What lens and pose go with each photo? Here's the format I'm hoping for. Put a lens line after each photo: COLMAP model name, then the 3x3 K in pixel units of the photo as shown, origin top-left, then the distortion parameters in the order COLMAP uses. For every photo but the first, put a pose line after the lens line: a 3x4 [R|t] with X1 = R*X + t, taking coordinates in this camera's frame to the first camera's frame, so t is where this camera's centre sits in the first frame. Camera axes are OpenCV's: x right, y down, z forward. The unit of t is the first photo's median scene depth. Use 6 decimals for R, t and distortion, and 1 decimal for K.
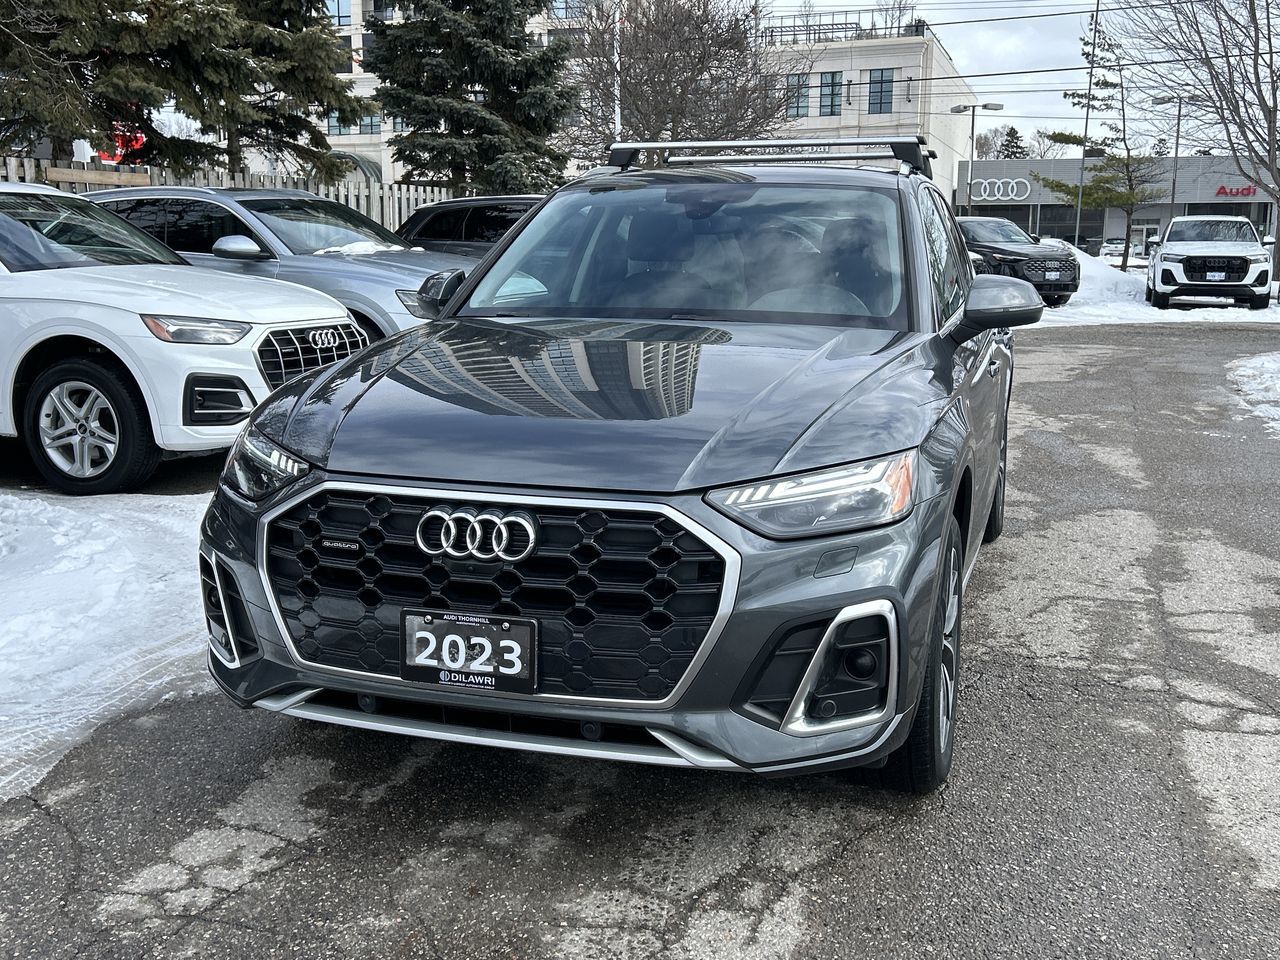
lens RADIAL K [[1317.0, 0, 641.7], [0, 1317.0, 458.4], [0, 0, 1]] dist [0.038422, 0.000000]
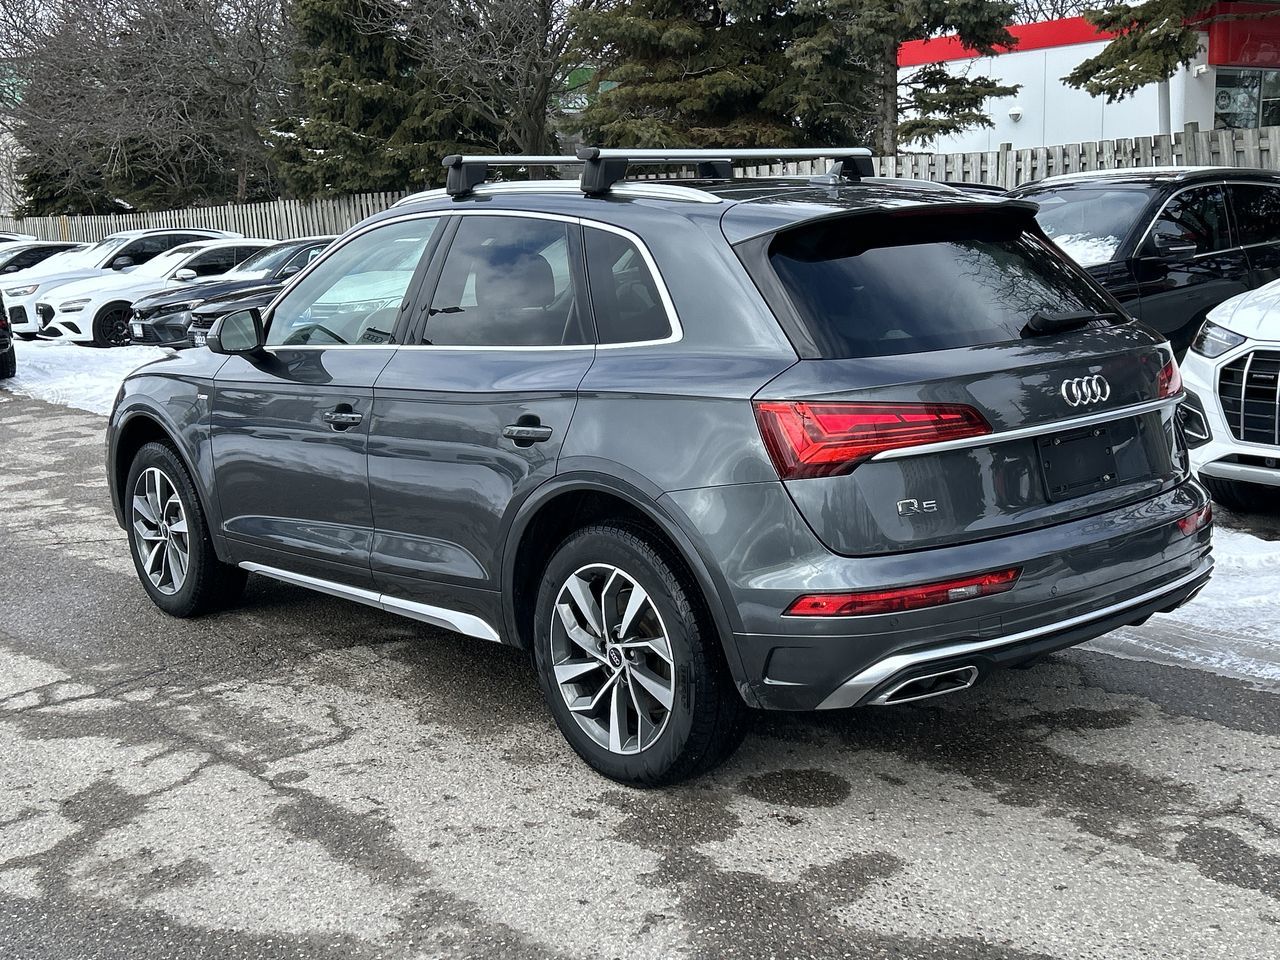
lens RADIAL K [[1546.7, 0, 620.7], [0, 1546.7, 454.1], [0, 0, 1]] dist [0.048914, 0.000000]
pose [[-0.525126, 0.144155, -0.838726, 1.566489], [-0.108445, 0.966180, 0.233958, -0.463099], [0.844086, 0.213813, -0.491734, 2.481532]]
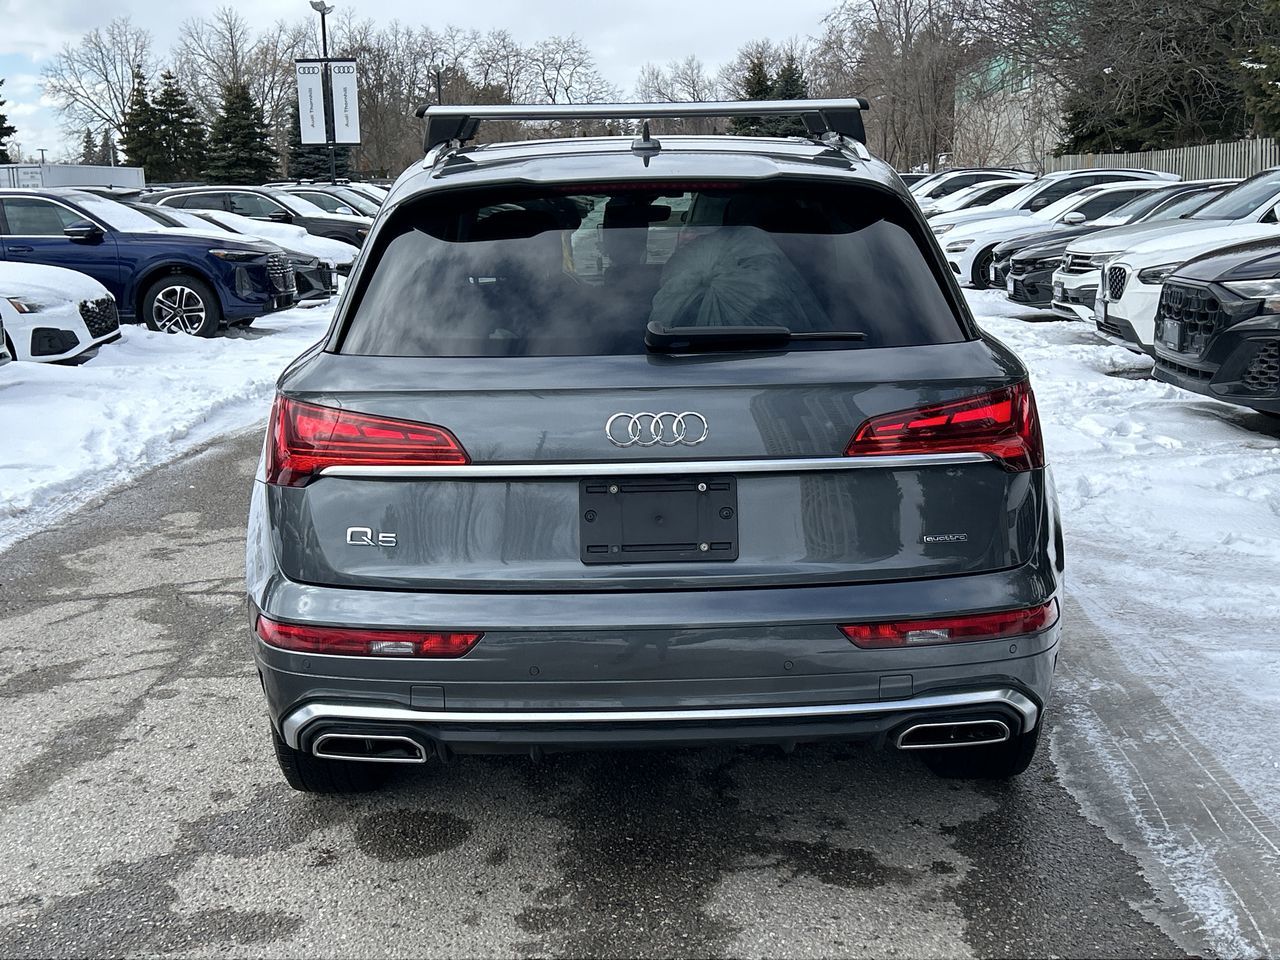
lens RADIAL K [[1546.7, 0, 645.4], [0, 1546.7, 486.5], [0, 0, 1]] dist [0.048914, 0.000000]
pose [[-0.948685, 0.071069, -0.308132, 0.620331], [-0.041576, 0.937927, 0.344331, -0.550991], [0.313477, 0.339473, -0.886843, 3.013461]]
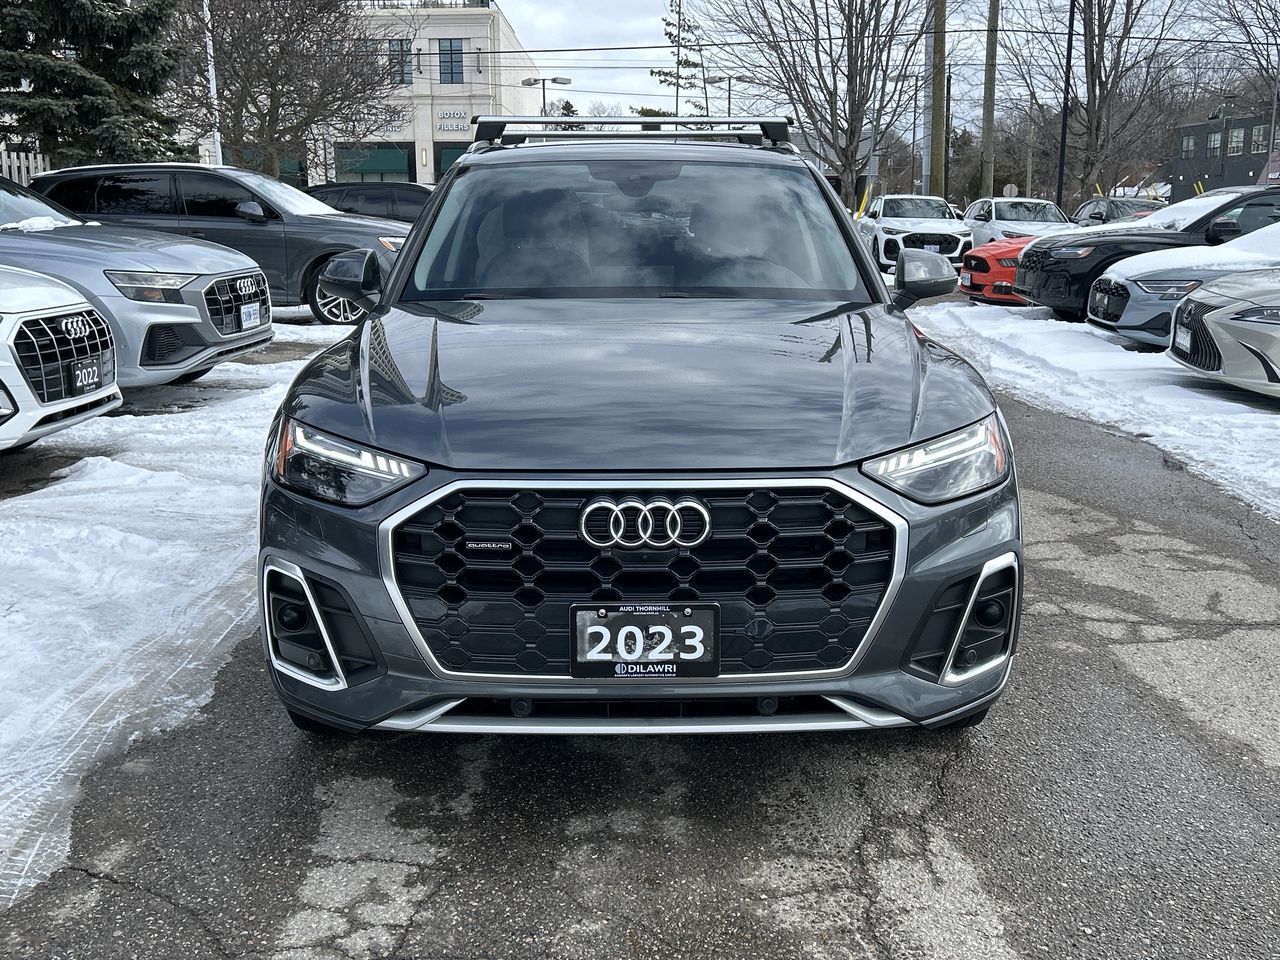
lens RADIAL K [[1317.0, 0, 651.0], [0, 1317.0, 455.3], [0, 0, 1]] dist [0.038422, 0.000000]
pose [[0.945267, -0.065600, 0.319635, -0.373499], [0.059341, 0.997808, 0.029293, -0.018065], [-0.320855, -0.008722, 0.947088, 0.058066]]
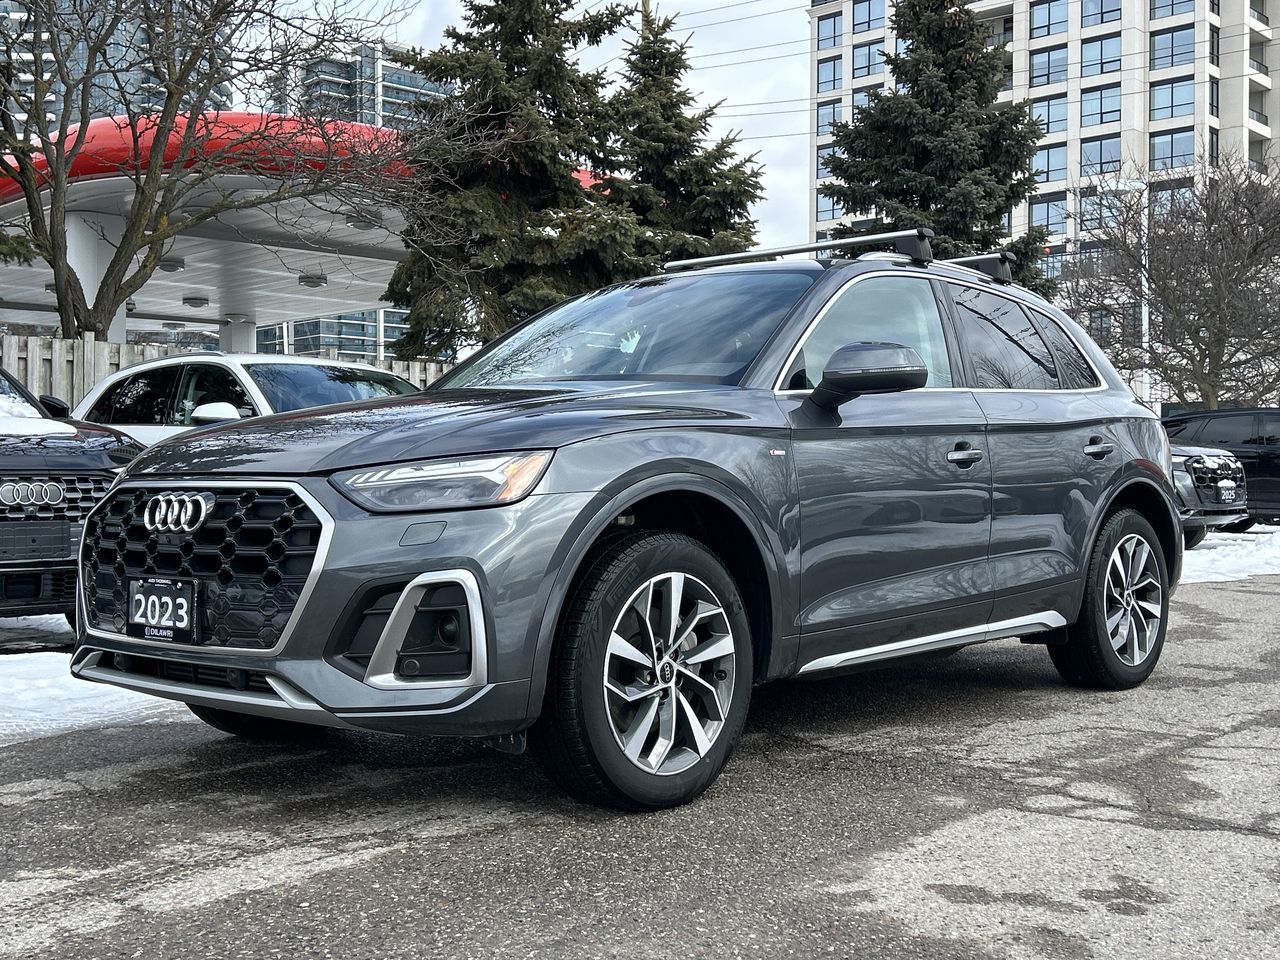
lens RADIAL K [[1502.0, 0, 646.8], [0, 1502.0, 490.1], [0, 0, 1]] dist [0.060946, 0.000000]
pose [[0.915819, -0.004681, -0.401564, 0.710025], [-0.060374, 0.986963, -0.149197, 0.187472], [0.397027, 0.160881, 0.903597, -0.071488]]
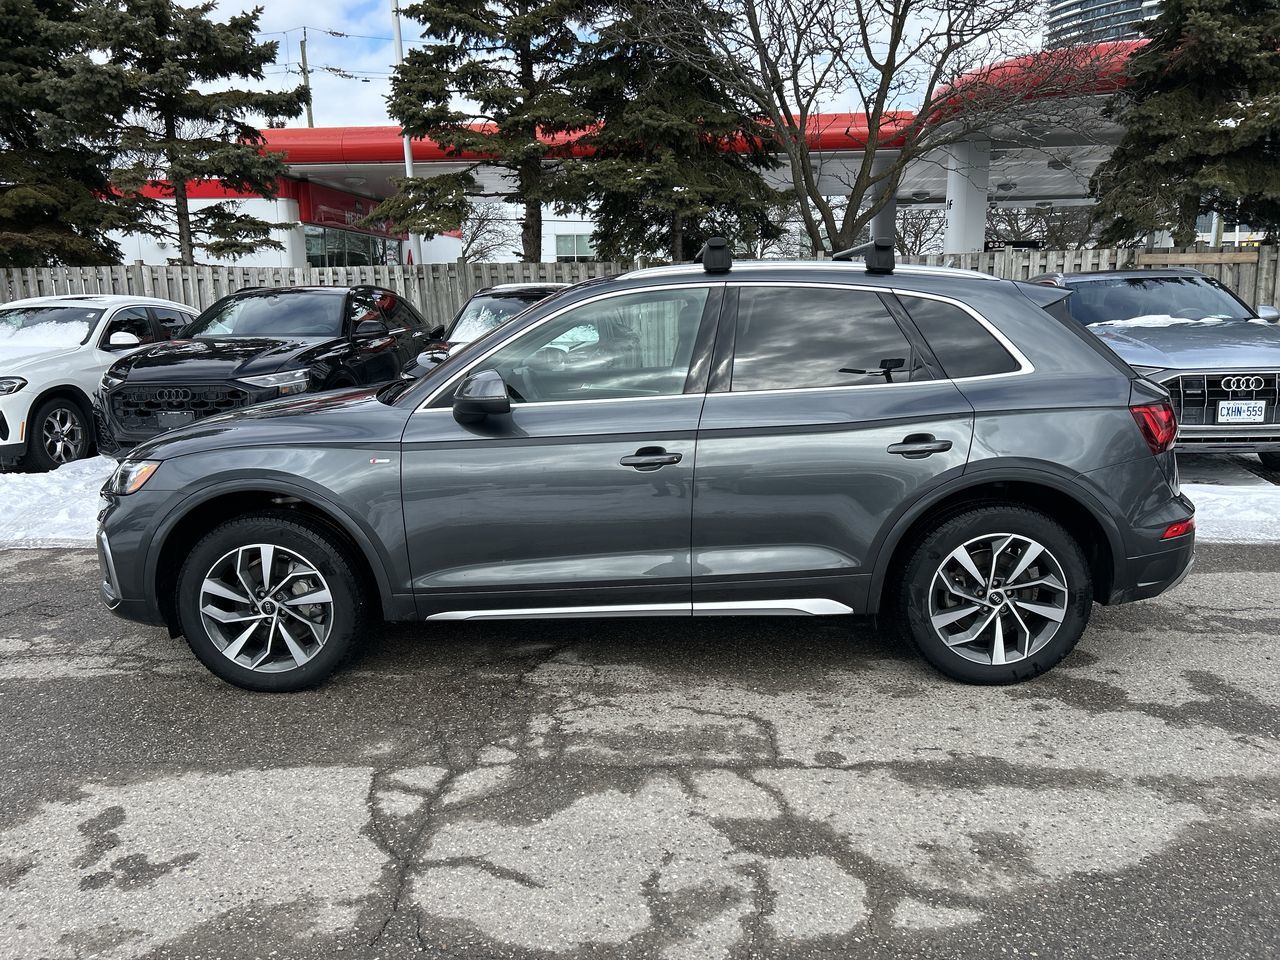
lens RADIAL K [[959.2, 0, 635.9], [0, 959.2, 488.0], [0, 0, 1]] dist [0.054109, -0.056157]
pose [[0.283951, 0.174153, -0.942890, 1.446919], [-0.147104, 0.979638, 0.136640, -0.217089], [0.947487, 0.099904, 0.303788, 1.104665]]
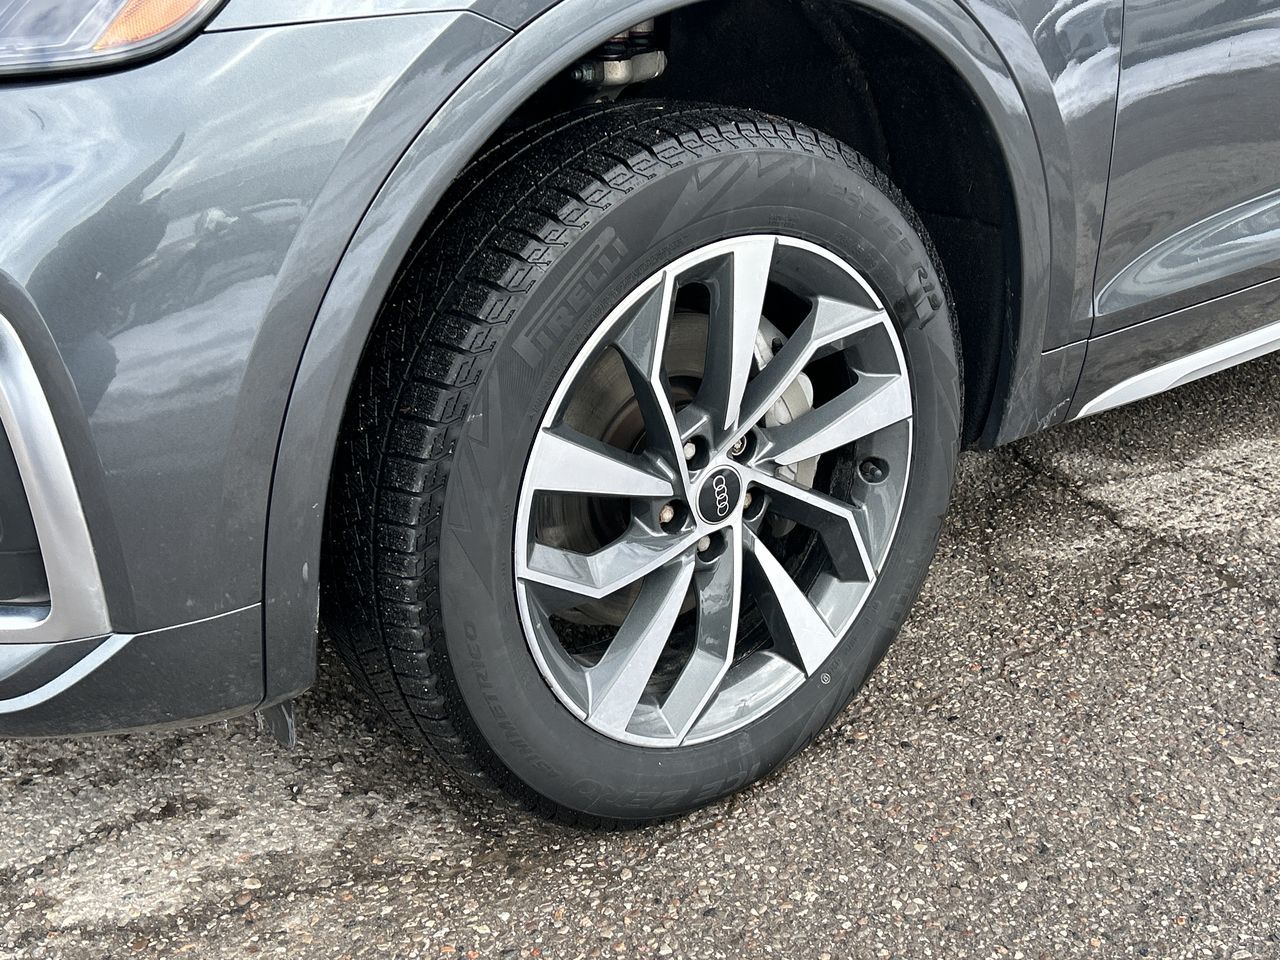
lens RADIAL K [[1502.0, 0, 655.3], [0, 1502.0, 503.6], [0, 0, 1]] dist [0.060946, 0.000000]
pose [[0.840184, 0.195482, -0.505844, 0.455943], [-0.079119, 0.966977, 0.242273, 0.042453], [0.536499, -0.163532, 0.827905, 0.658538]]
